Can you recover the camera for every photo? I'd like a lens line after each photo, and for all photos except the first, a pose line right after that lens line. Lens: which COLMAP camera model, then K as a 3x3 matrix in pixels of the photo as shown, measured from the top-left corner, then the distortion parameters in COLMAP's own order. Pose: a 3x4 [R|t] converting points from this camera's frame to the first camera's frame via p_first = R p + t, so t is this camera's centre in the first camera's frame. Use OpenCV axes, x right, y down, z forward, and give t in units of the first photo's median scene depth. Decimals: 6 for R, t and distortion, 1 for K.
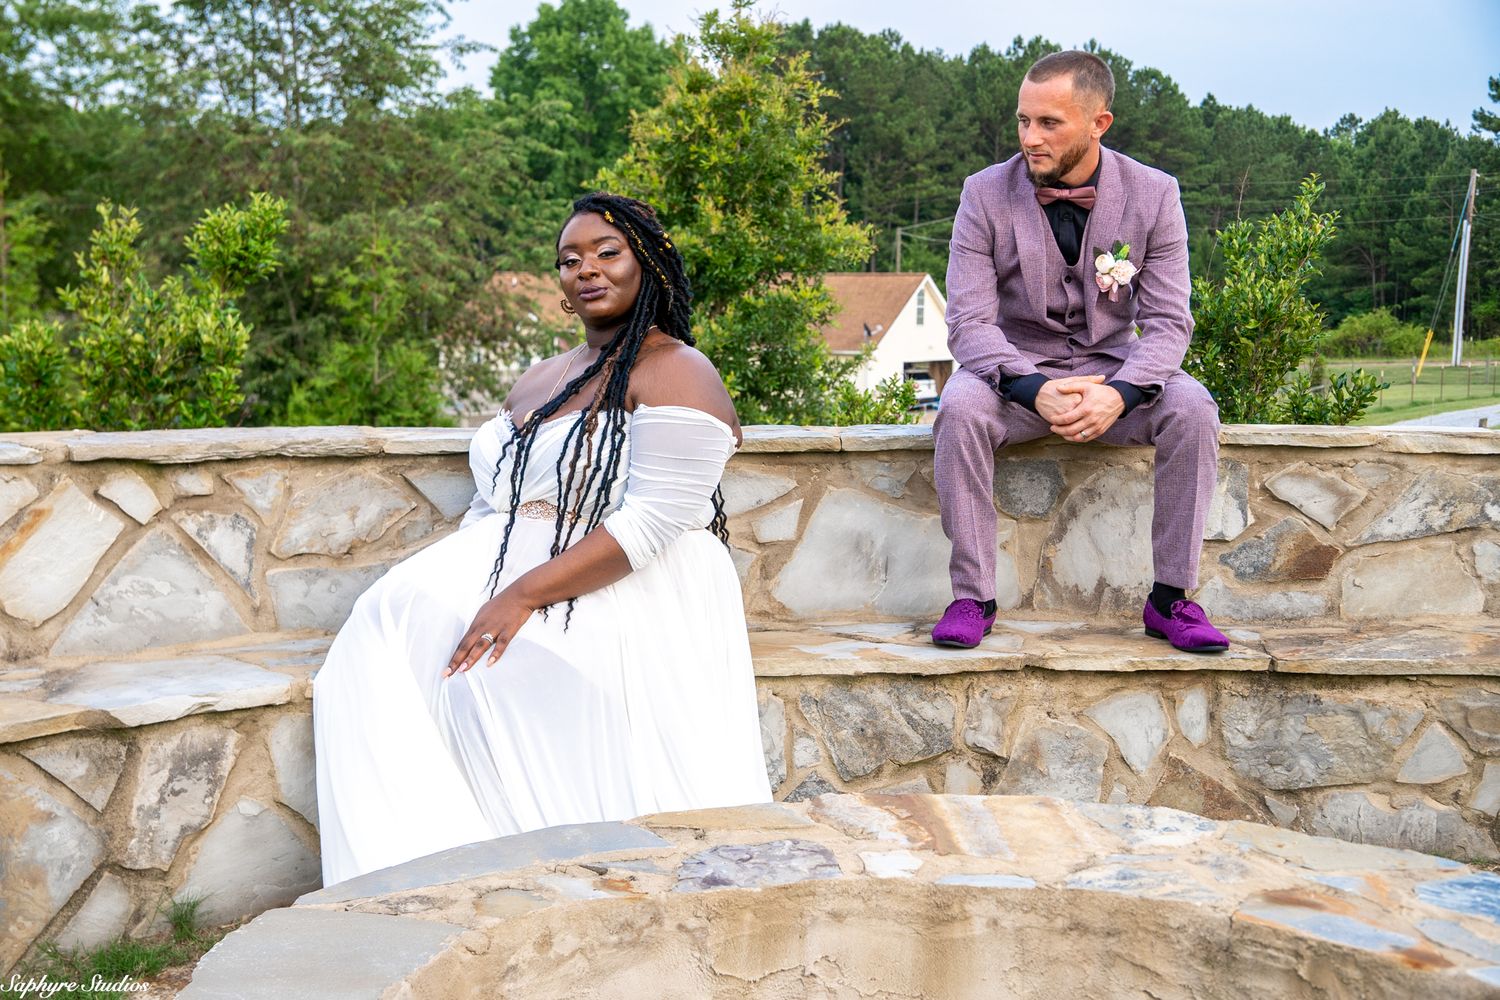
lens RADIAL K [[1928.7, 0, 753.4], [0, 1928.7, 500.0], [0, 0, 1]] dist [0.171227, 0.000000]
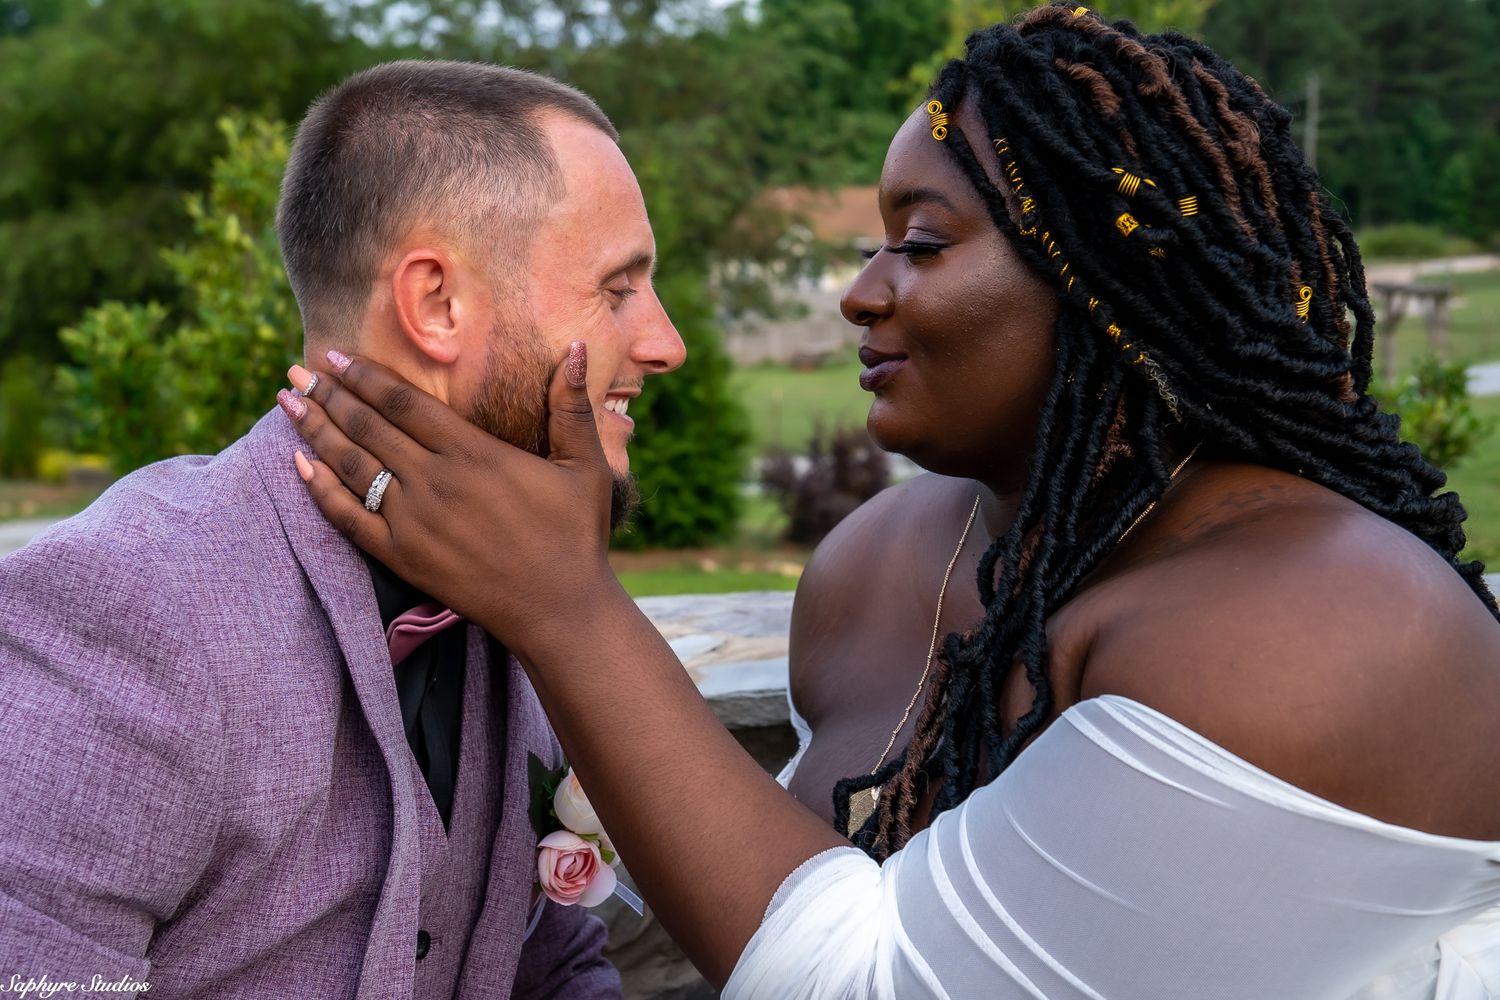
lens RADIAL K [[1803.7, 0, 748.5], [0, 1803.7, 501.7], [0, 0, 1]] dist [0.030929, 0.000000]
pose [[0.990334, 0.003998, -0.138644, -0.019579], [0.003969, 0.998358, 0.057142, -0.014126], [0.138645, -0.057140, 0.988692, 0.105510]]
